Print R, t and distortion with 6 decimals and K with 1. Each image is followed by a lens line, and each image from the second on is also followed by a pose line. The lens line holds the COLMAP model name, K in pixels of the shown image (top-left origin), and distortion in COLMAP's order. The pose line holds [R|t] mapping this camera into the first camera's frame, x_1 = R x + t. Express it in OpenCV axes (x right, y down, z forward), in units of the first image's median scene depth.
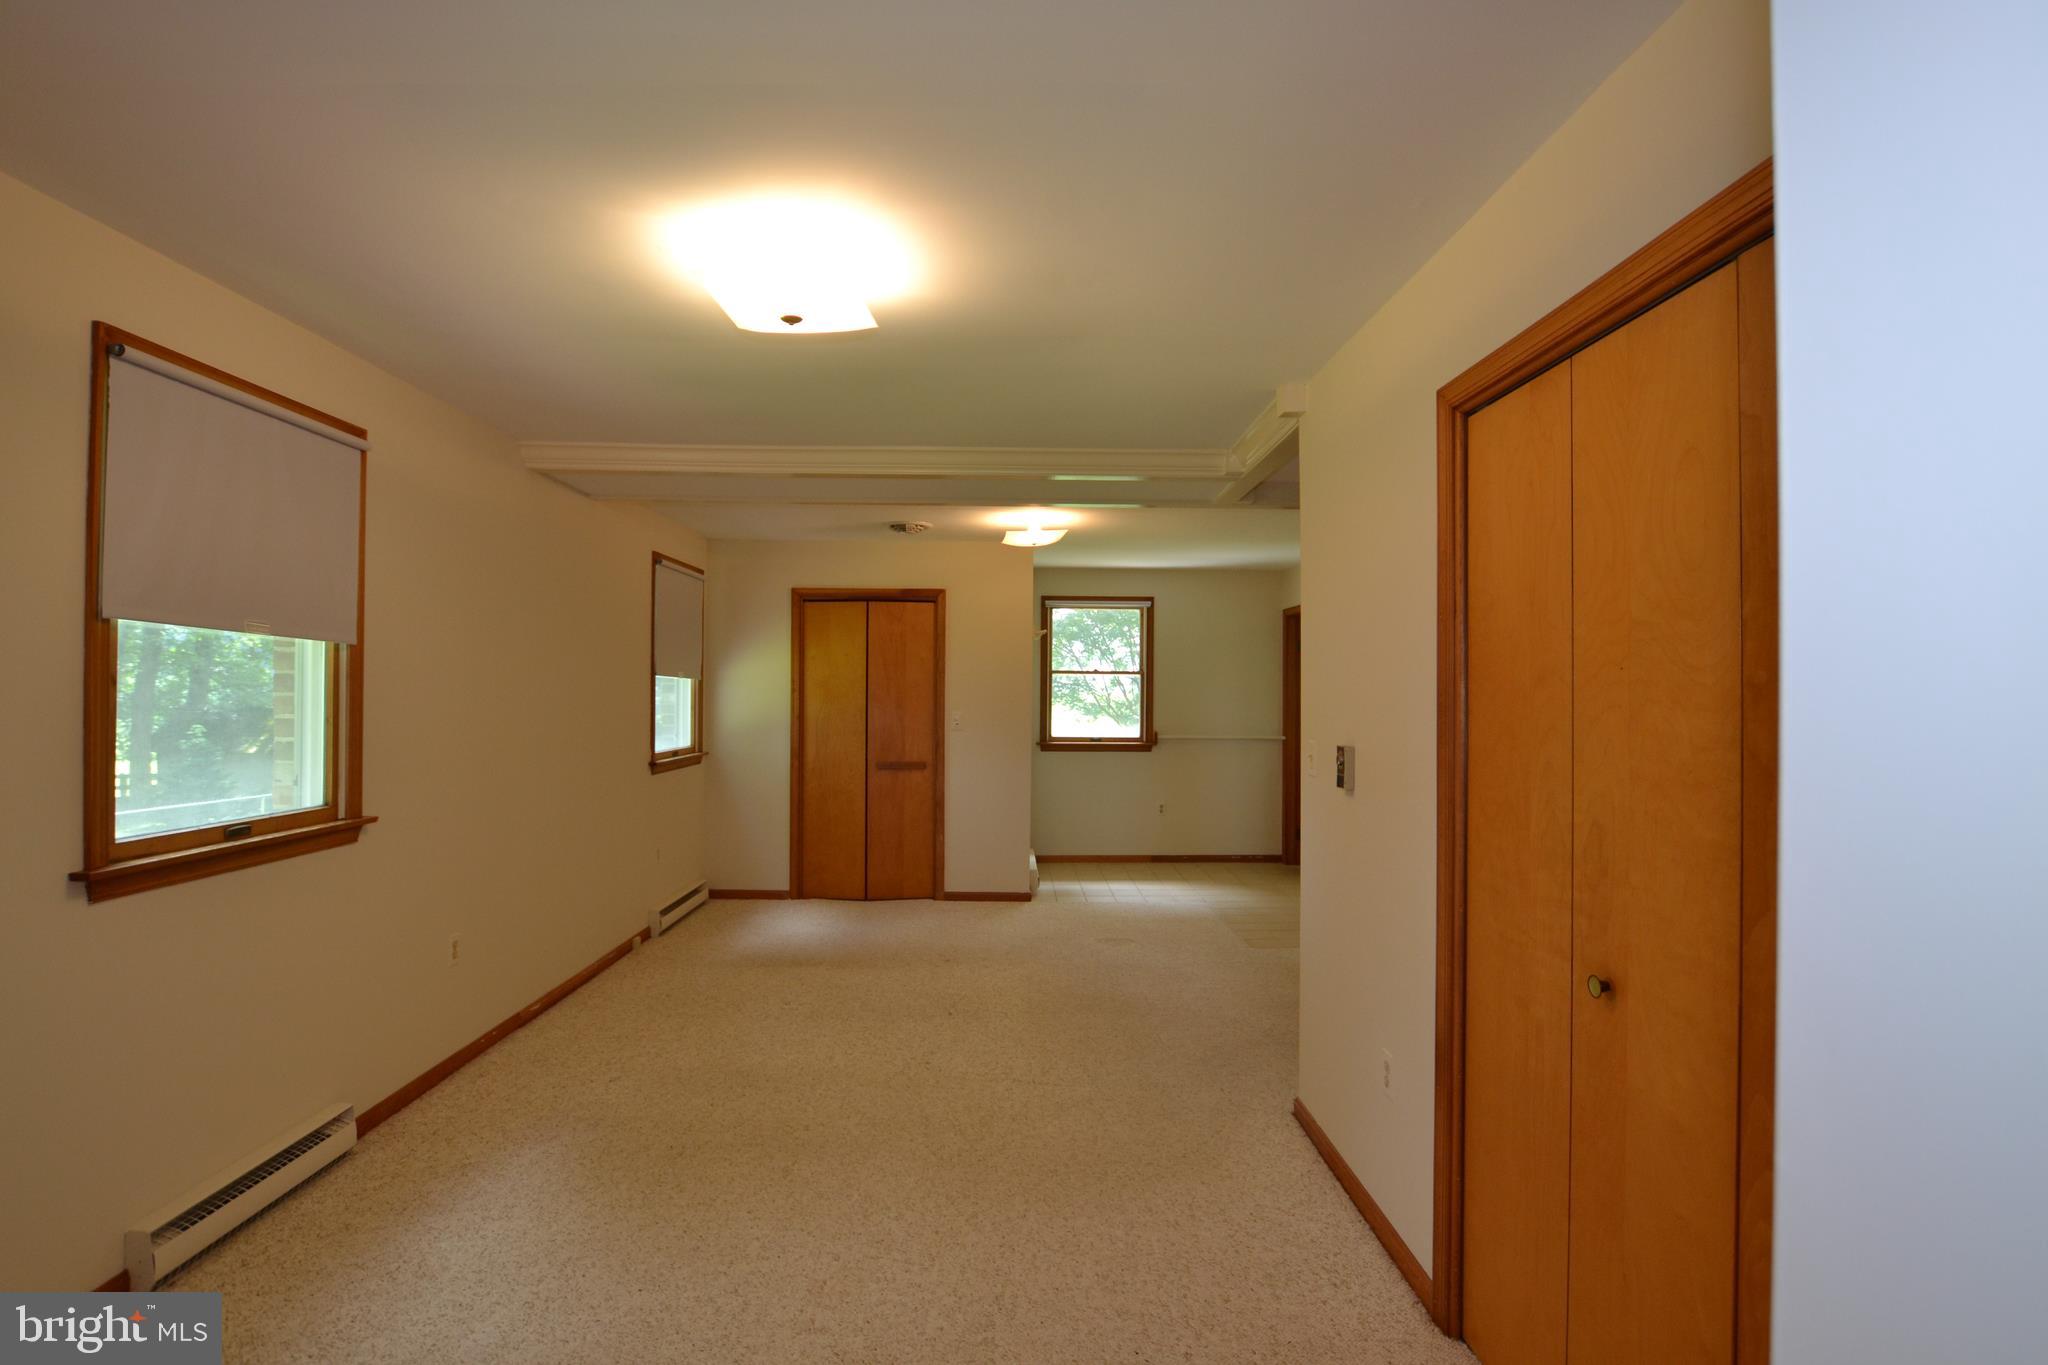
lens RADIAL K [[992.1, 0, 1019.3], [0, 992.1, 683.2], [0, 0, 1]] dist [-0.025708, 0.001564]
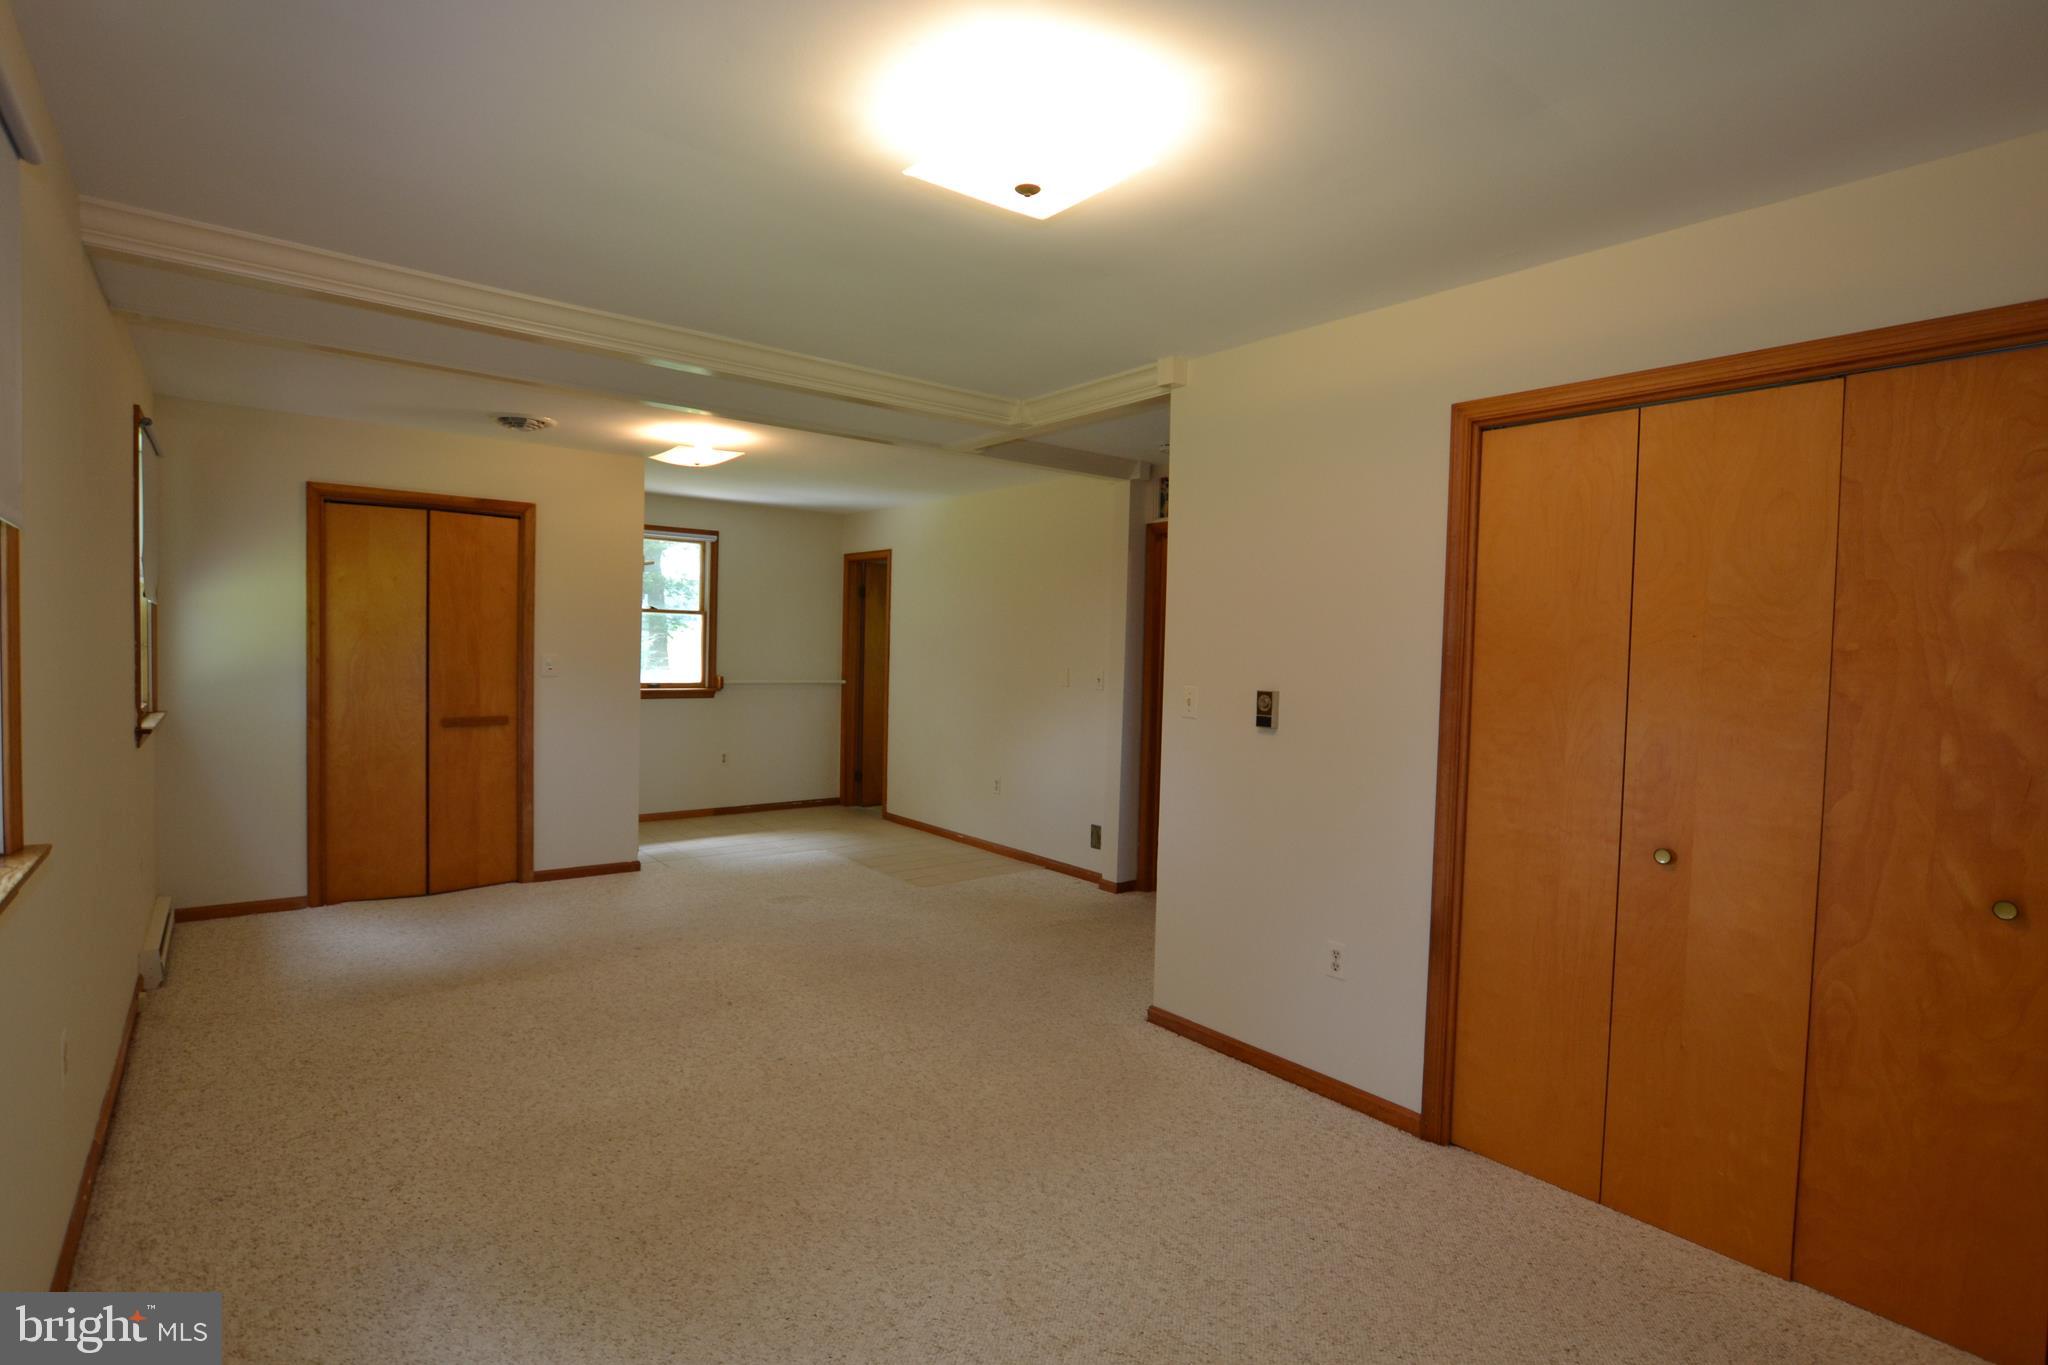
lens RADIAL K [[992.1, 0, 1021.3], [0, 992.1, 681.3], [0, 0, 1]] dist [-0.025708, 0.001564]
pose [[0.791150, -0.009272, 0.611552, -0.254907], [-0.025610, 0.998506, 0.048270, 0.001540], [-0.611086, -0.053850, 0.789730, 0.110491]]
